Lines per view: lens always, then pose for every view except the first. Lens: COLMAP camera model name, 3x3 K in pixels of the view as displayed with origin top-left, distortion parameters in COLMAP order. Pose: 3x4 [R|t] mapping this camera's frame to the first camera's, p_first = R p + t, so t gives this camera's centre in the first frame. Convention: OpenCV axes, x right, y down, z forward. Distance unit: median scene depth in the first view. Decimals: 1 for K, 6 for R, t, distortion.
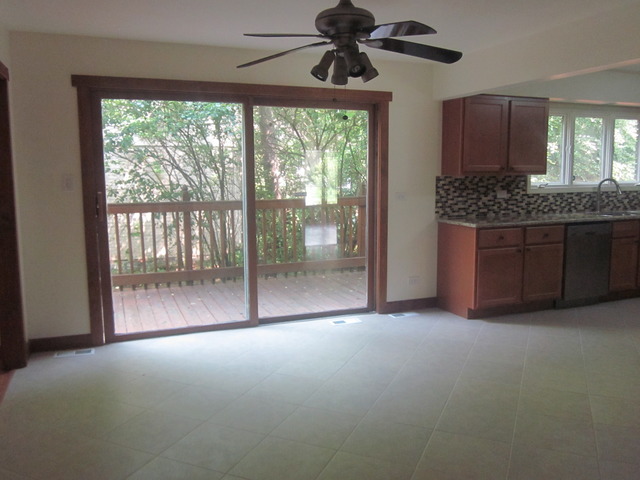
lens RADIAL K [[539.0, 0, 316.7], [0, 539.0, 242.2], [0, 0, 1]] dist [-0.026897, 0.001368]
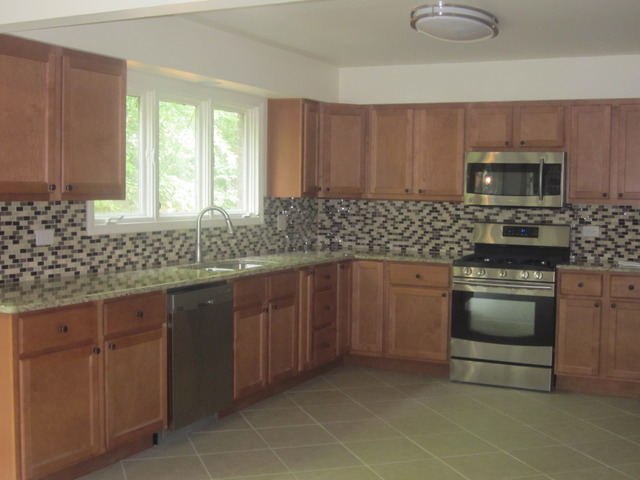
lens RADIAL K [[831.7, 0, 319.7], [0, 831.7, 241.0], [0, 0, 1]] dist [-0.094668, 0.000000]
pose [[0.750645, -0.023205, 0.660298, 0.024279], [0.068618, 0.996717, -0.042979, -0.034287], [-0.657133, 0.077570, 0.749773, 0.241981]]
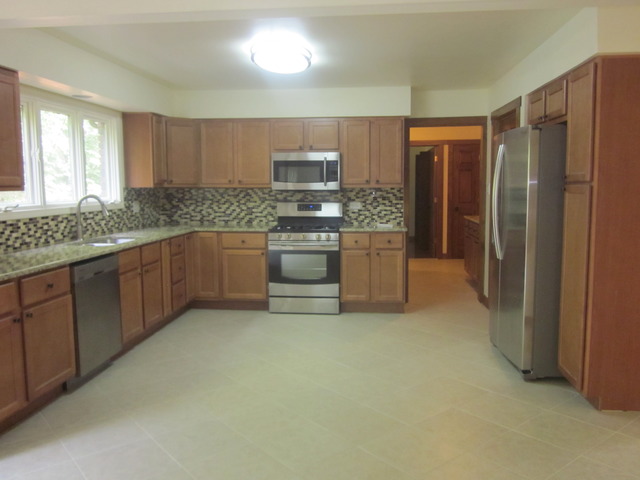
lens RADIAL K [[539.0, 0, 319.8], [0, 539.0, 241.4], [0, 0, 1]] dist [-0.026897, 0.001368]
pose [[0.469609, -0.088016, 0.878476, 0.026957], [0.117993, 0.992349, 0.036349, -0.045608], [-0.874954, 0.086584, 0.476402, 0.376804]]
